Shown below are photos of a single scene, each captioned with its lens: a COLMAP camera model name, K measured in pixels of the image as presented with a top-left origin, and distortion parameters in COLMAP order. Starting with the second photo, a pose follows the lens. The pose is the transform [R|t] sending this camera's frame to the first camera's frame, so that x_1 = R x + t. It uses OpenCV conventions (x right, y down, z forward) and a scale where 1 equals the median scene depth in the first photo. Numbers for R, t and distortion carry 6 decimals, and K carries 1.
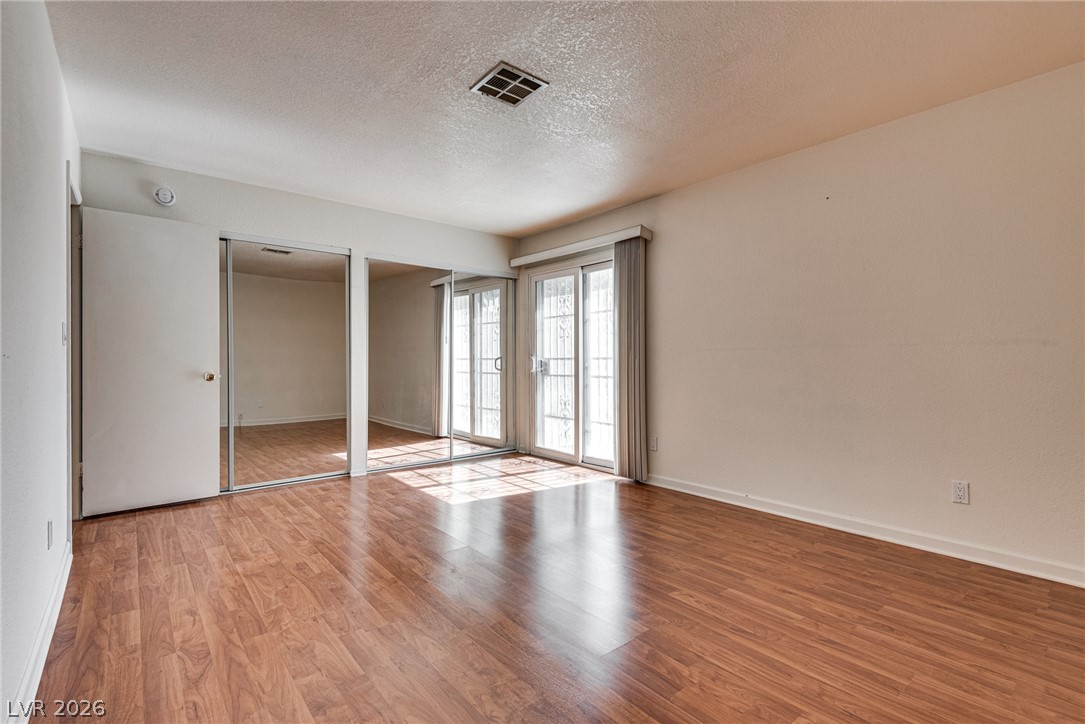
lens RADIAL K [[496.9, 0, 542.8], [0, 496.9, 366.6], [0, 0, 1]] dist [0.025704, -0.008608]
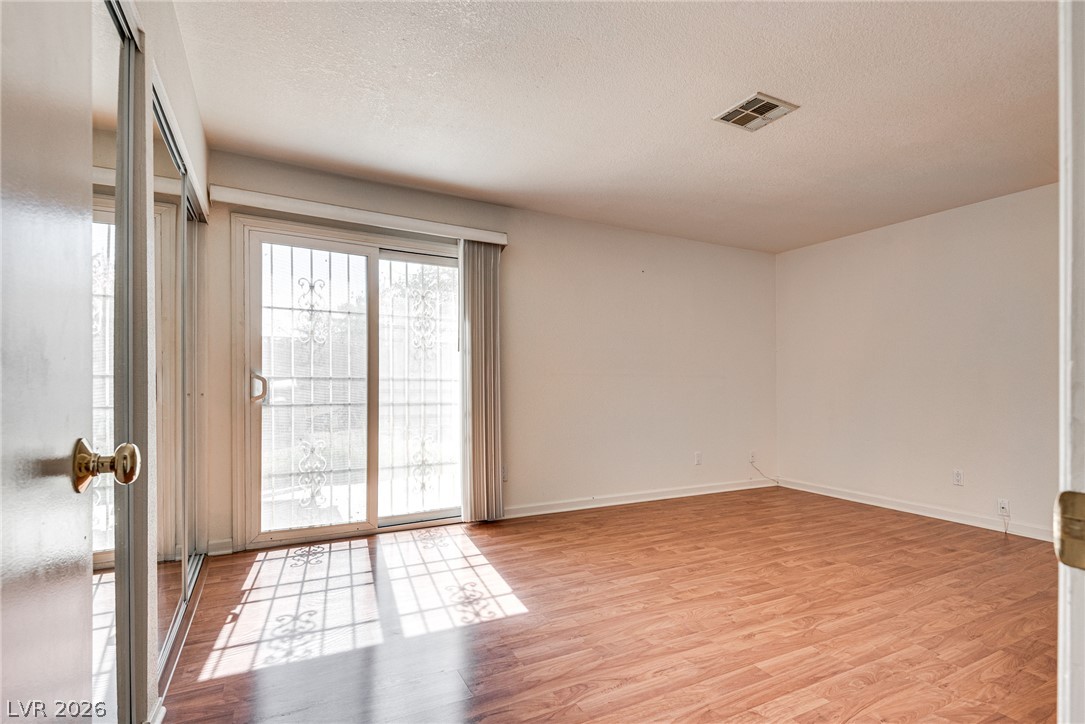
lens RADIAL K [[523.7, 0, 566.7], [0, 523.7, 384.2], [0, 0, 1]] dist [0.015258, -0.001536]
pose [[0.194938, 0.001549, 0.980814, -1.035754], [0.003358, 0.999992, -0.002247, -0.011790], [-0.980810, 0.003732, 0.194932, 1.028859]]
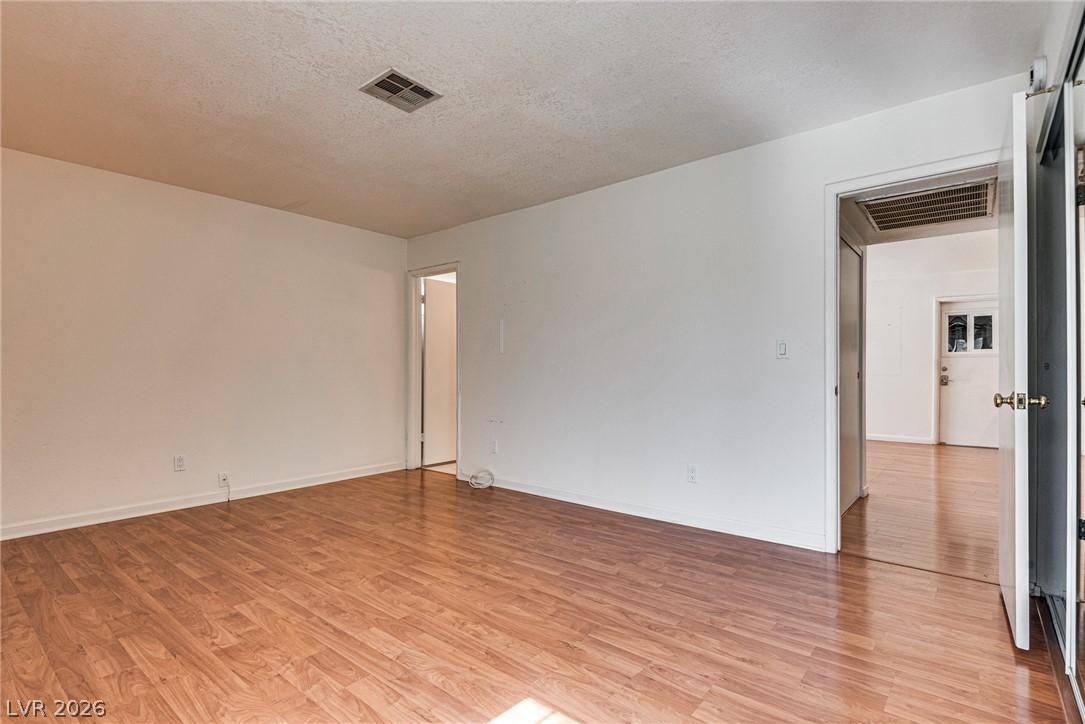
lens RADIAL K [[523.7, 0, 560.6], [0, 523.7, 364.3], [0, 0, 1]] dist [0.015258, -0.001536]
pose [[-0.981501, -0.002527, -0.191442, -0.148663], [-0.002072, 0.999995, -0.002576, -0.018348], [0.191448, -0.002132, -0.981500, 1.832950]]
